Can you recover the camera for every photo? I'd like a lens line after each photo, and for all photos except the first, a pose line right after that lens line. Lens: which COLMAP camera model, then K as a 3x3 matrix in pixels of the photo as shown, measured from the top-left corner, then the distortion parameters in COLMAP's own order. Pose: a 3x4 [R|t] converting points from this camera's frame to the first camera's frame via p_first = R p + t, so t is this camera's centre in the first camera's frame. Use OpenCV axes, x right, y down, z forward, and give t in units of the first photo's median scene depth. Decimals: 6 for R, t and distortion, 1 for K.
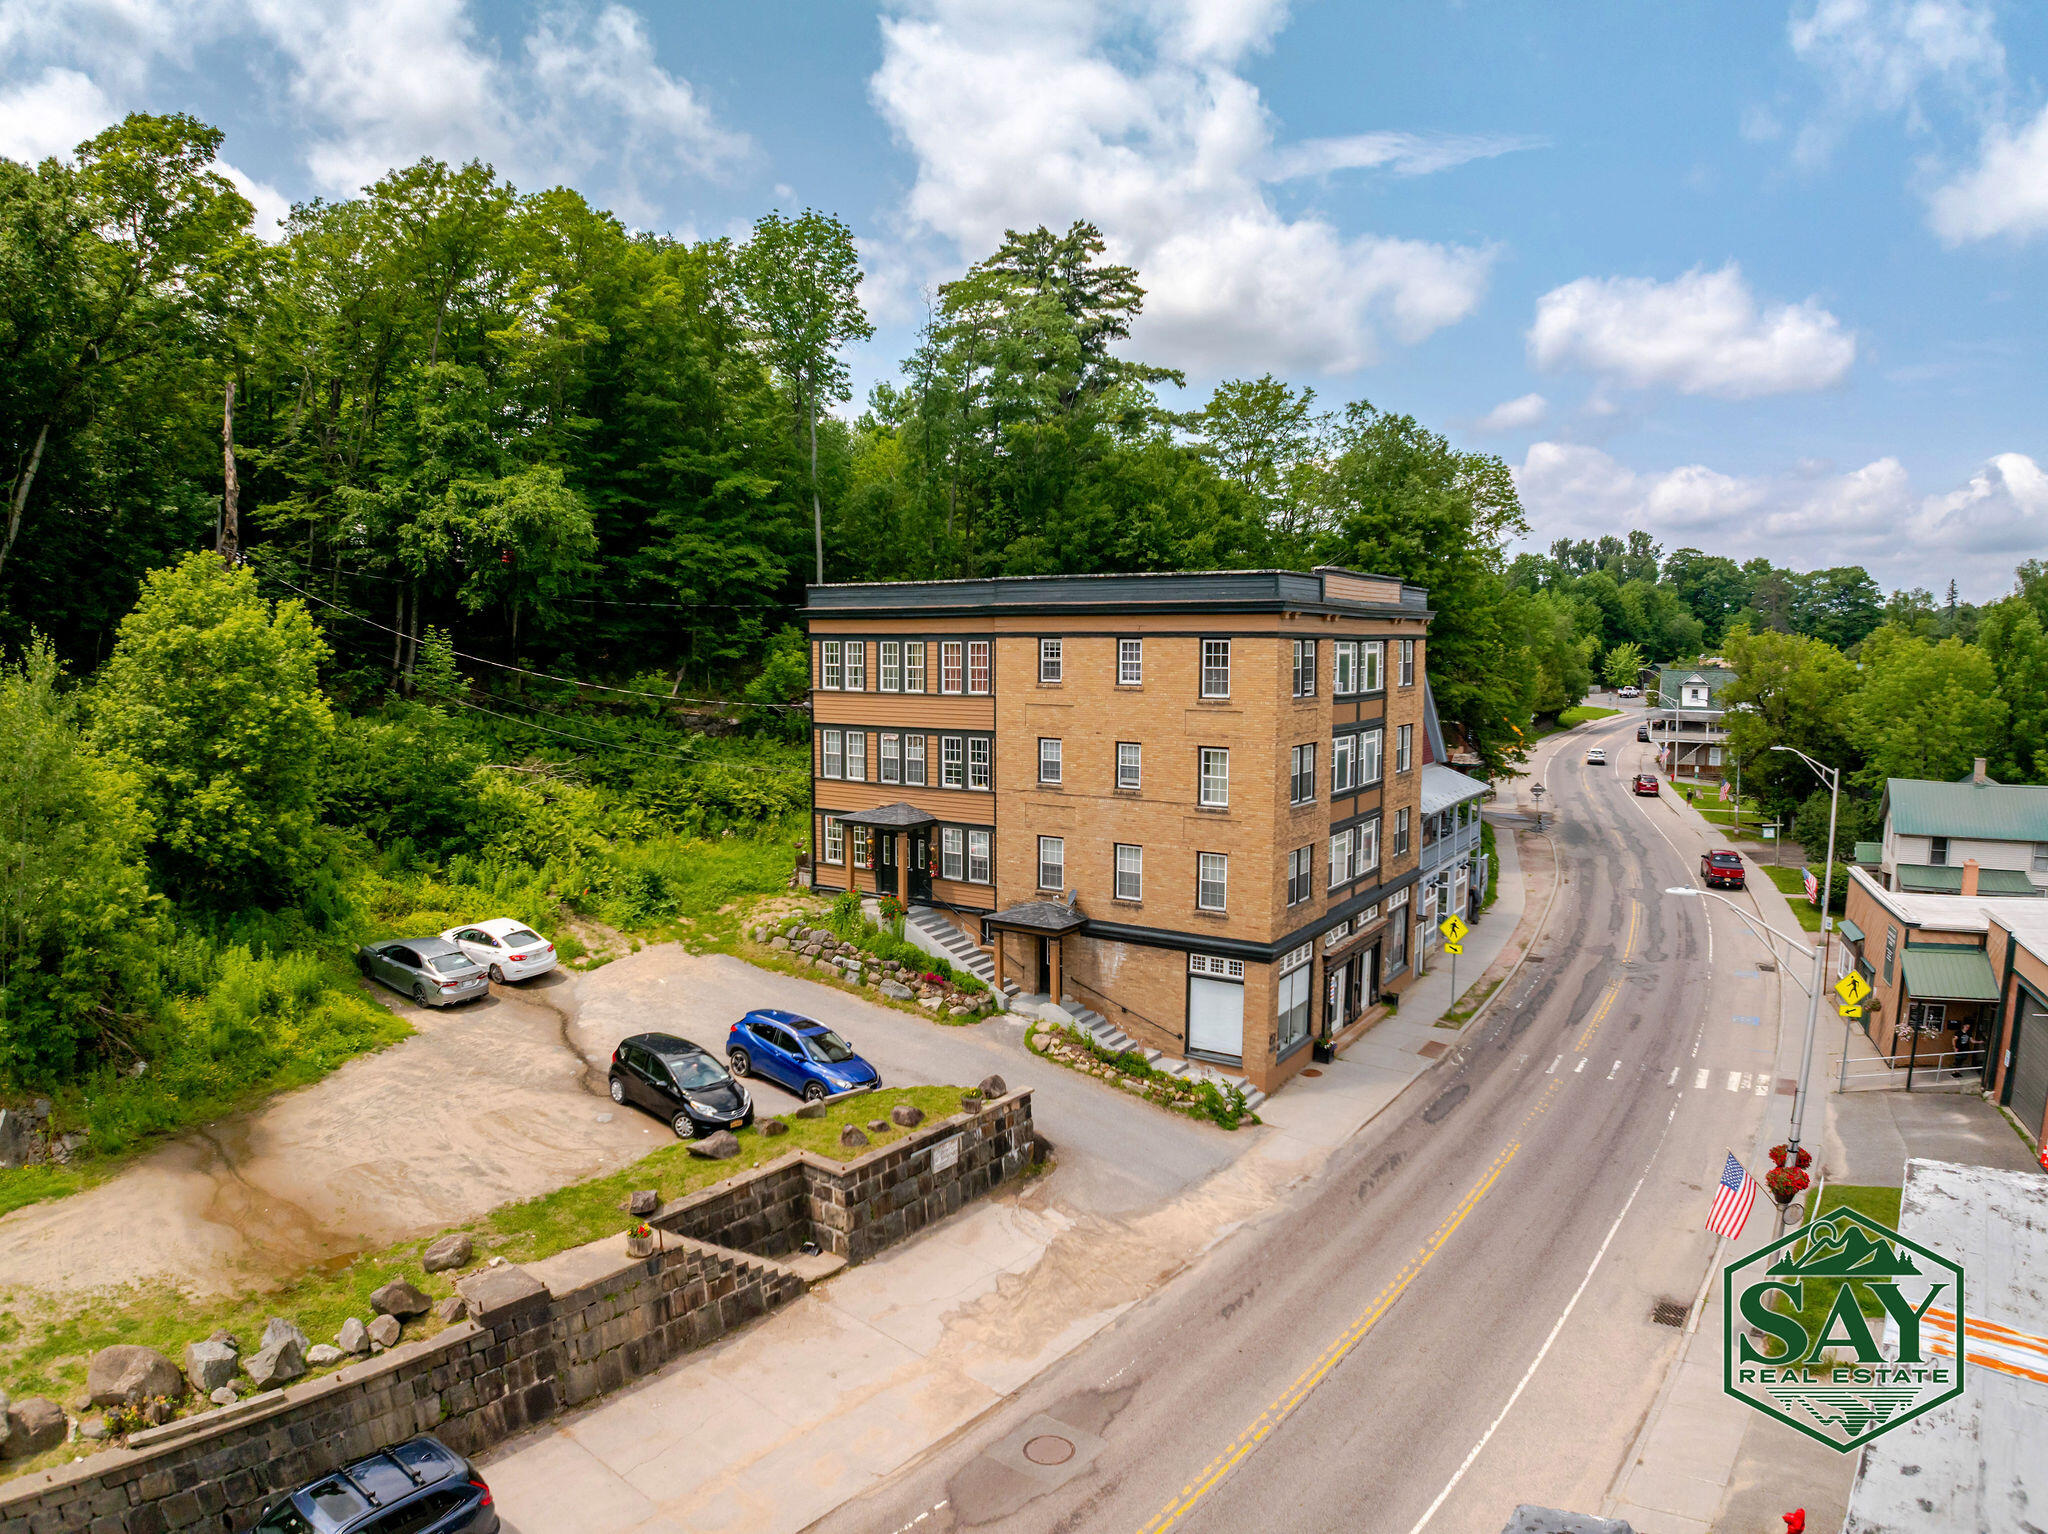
lens RADIAL K [[1269.9, 0, 1032.7], [0, 1269.9, 753.0], [0, 0, 1]] dist [-0.208424, 0.032965]
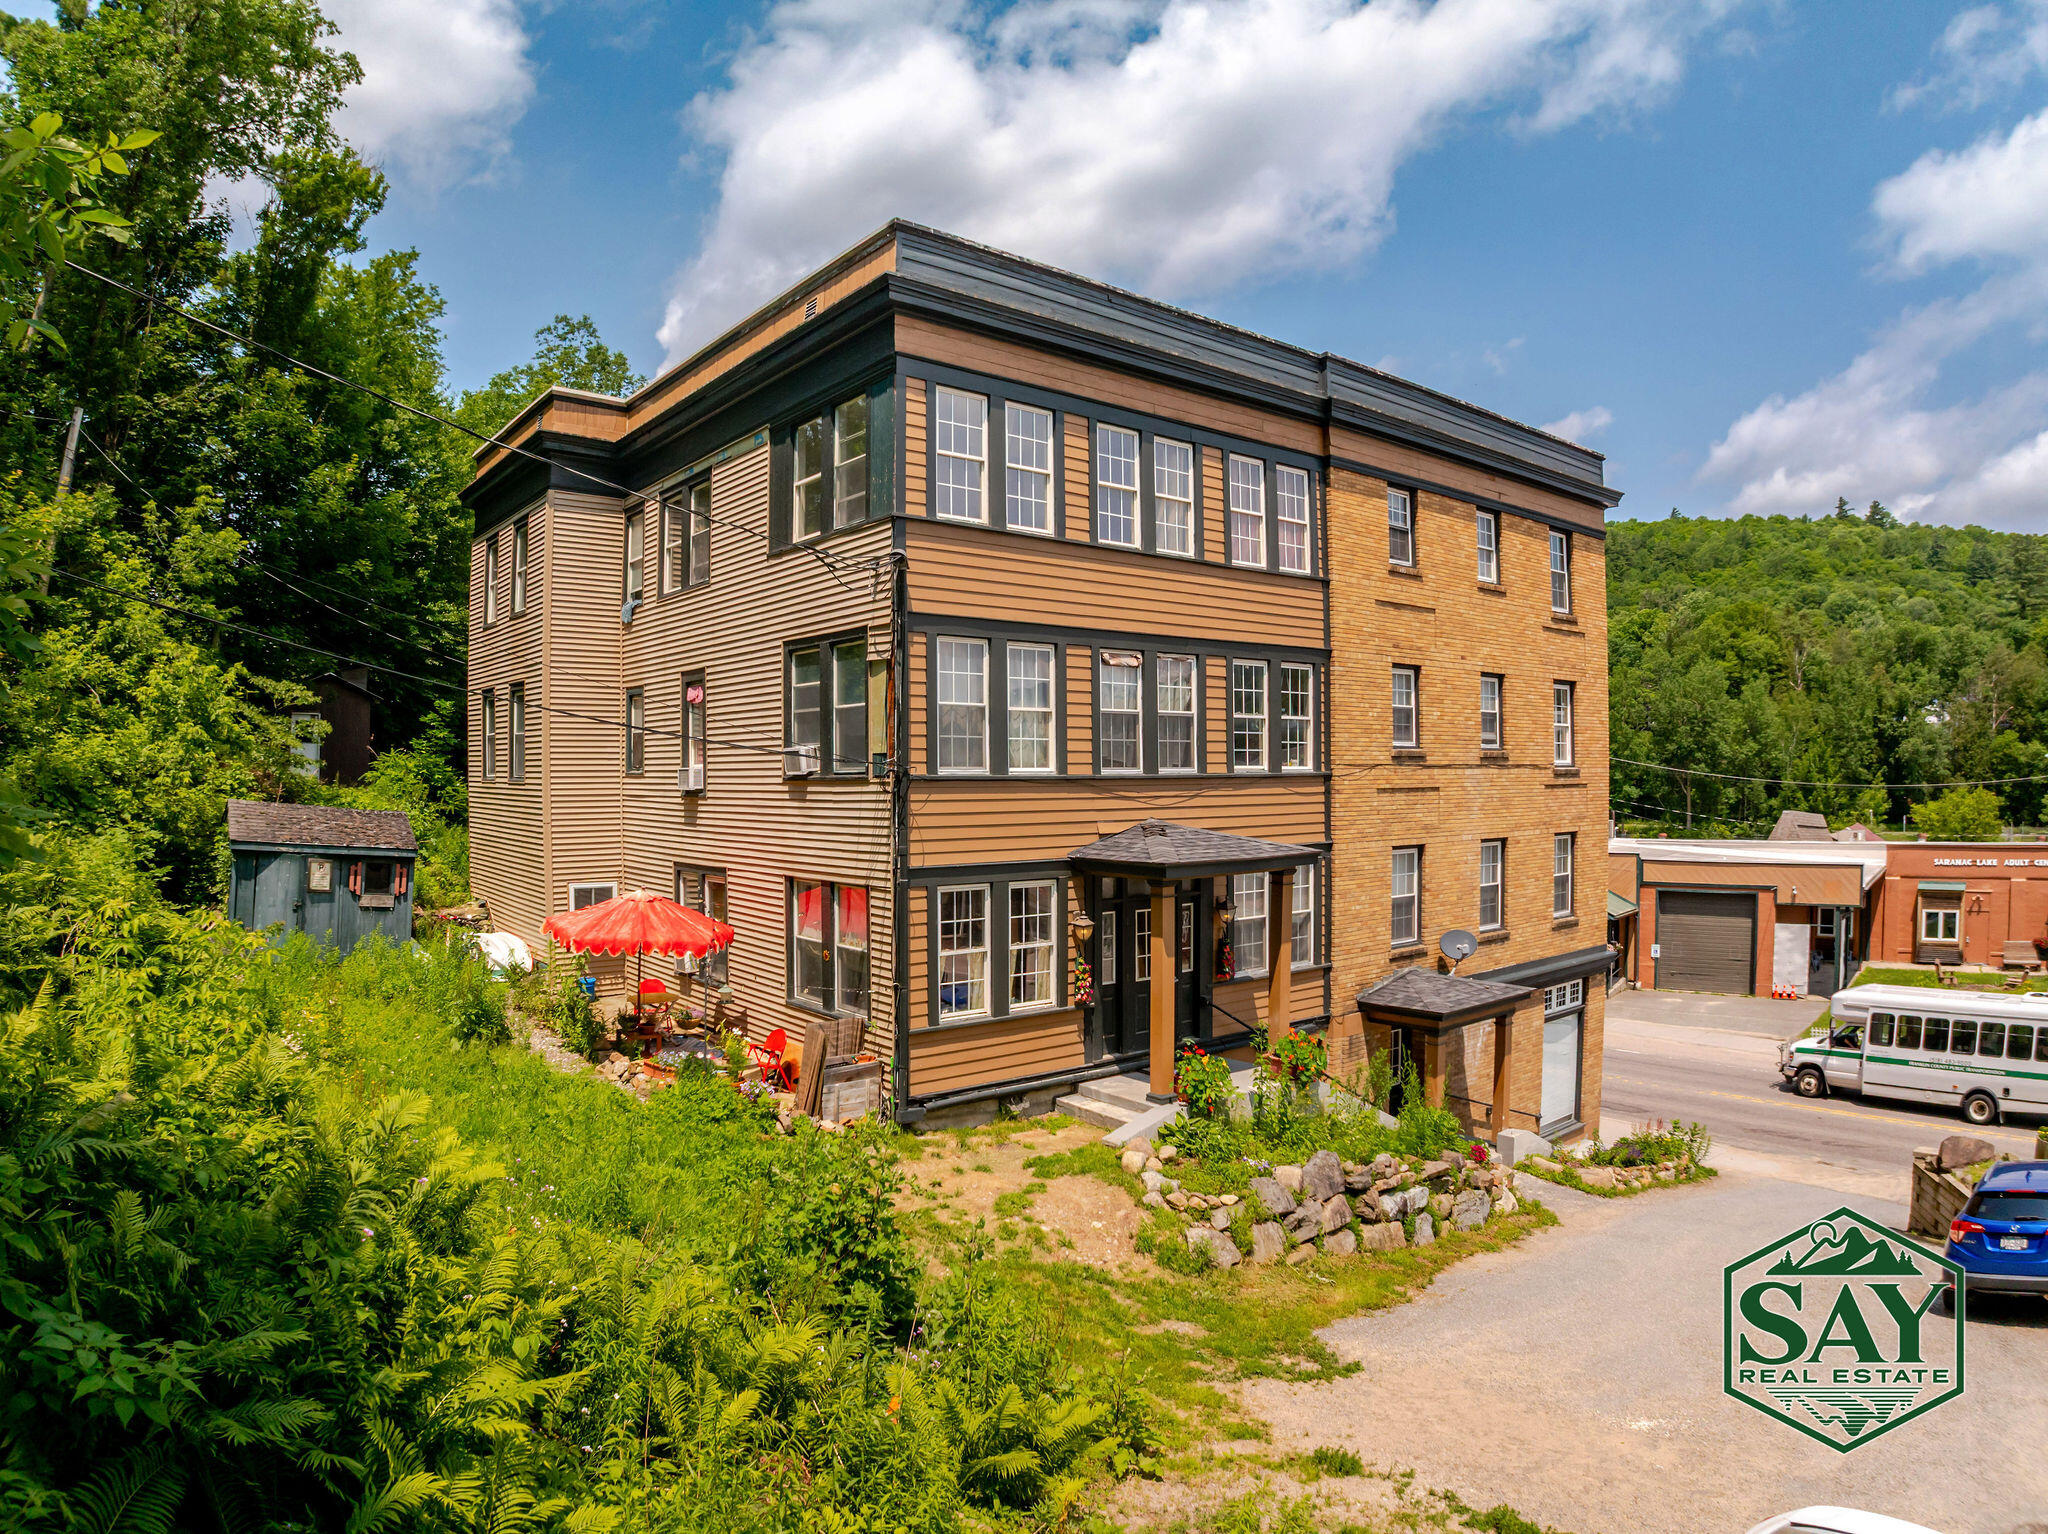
lens RADIAL K [[1269.9, 0, 1032.7], [0, 1269.9, 753.0], [0, 0, 1]] dist [-0.208424, 0.032965]
pose [[0.305073, 0.014396, 0.952220, -0.533379], [0.089908, 0.994984, -0.043847, 0.034016], [-0.948076, 0.098989, 0.302248, 0.964115]]
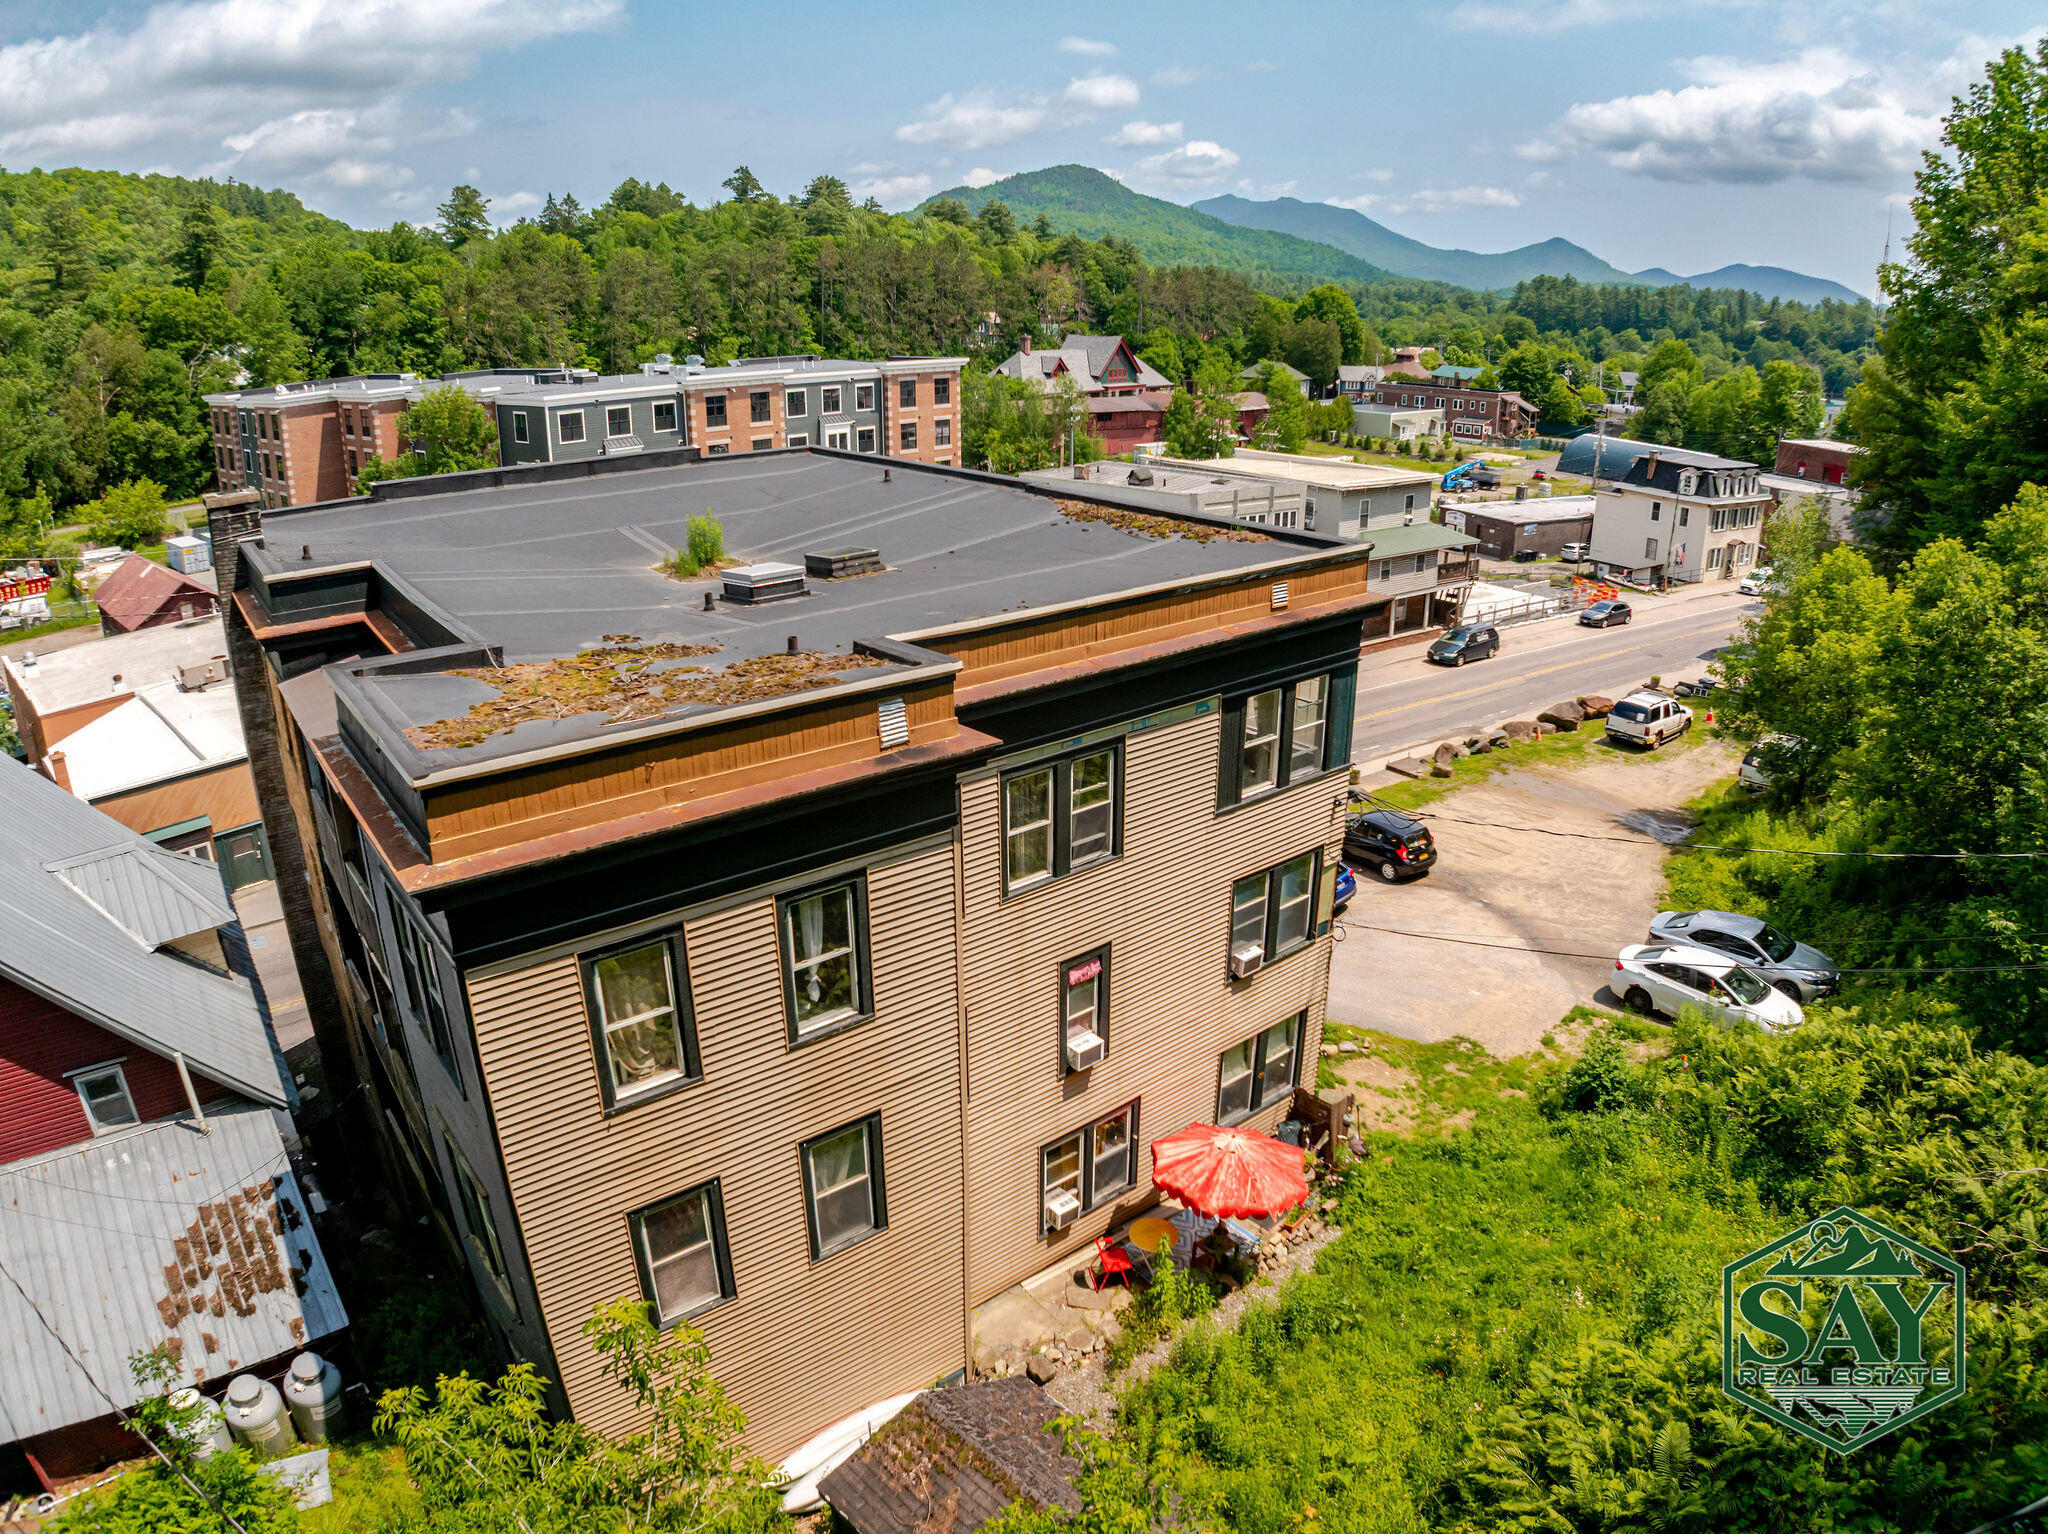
lens RADIAL K [[1269.9, 0, 1032.7], [0, 1269.9, 753.0], [0, 0, 1]] dist [-0.208424, 0.032965]
pose [[-0.951746, -0.103262, 0.288993, -0.221143], [0.028442, 0.907957, 0.418098, -0.277081], [-0.305566, 0.406143, -0.861207, 1.584413]]
